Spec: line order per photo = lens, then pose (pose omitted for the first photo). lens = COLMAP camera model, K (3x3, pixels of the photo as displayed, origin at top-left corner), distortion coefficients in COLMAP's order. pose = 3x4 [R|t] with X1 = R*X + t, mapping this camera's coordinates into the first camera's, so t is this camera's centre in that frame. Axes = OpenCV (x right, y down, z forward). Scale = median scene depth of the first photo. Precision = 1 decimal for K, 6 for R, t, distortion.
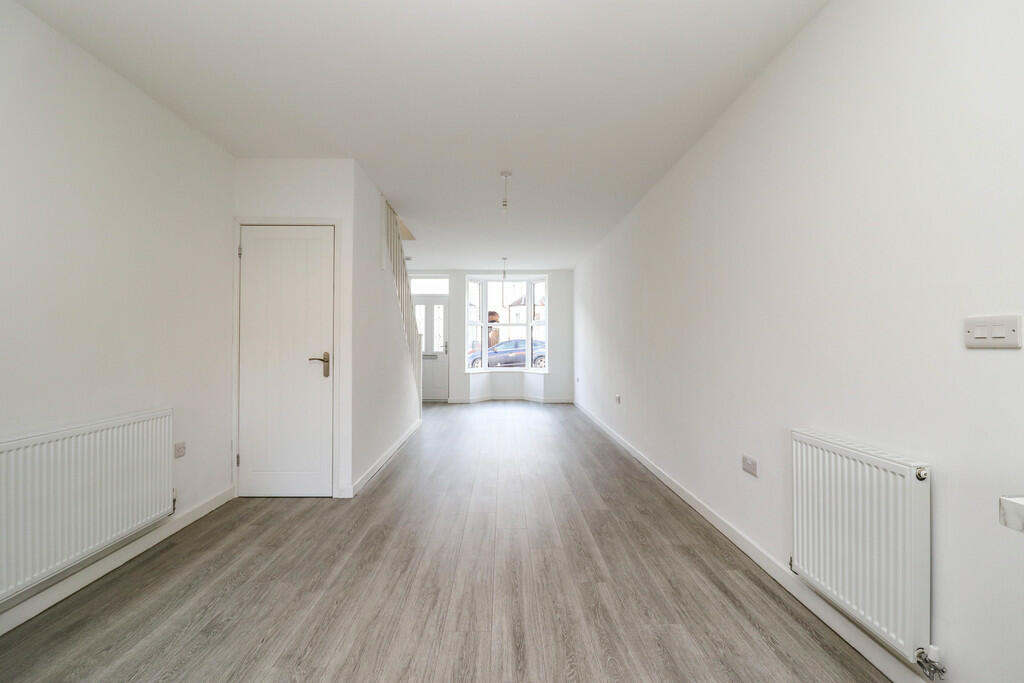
lens RADIAL K [[474.7, 0, 518.9], [0, 474.7, 343.6], [0, 0, 1]] dist [-0.003930, -0.001032]
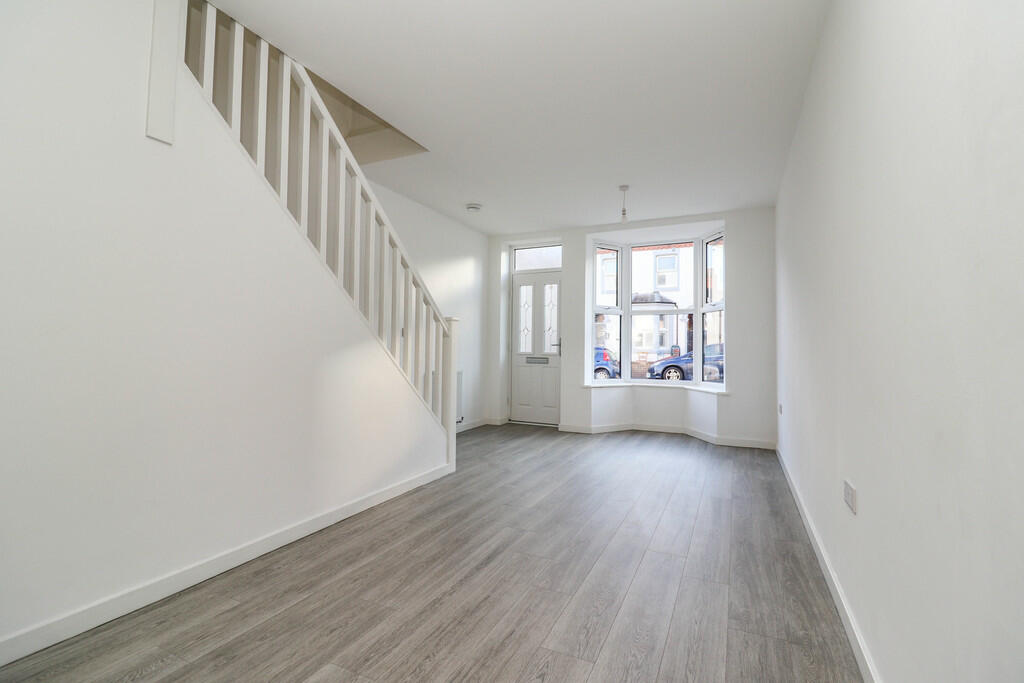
lens RADIAL K [[474.7, 0, 512.6], [0, 474.7, 333.1], [0, 0, 1]] dist [-0.003930, -0.001032]
pose [[0.891217, -0.006422, -0.453532, 0.089991], [-0.008664, 0.999476, -0.031179, 0.010683], [0.453494, 0.031716, 0.890695, 0.374320]]
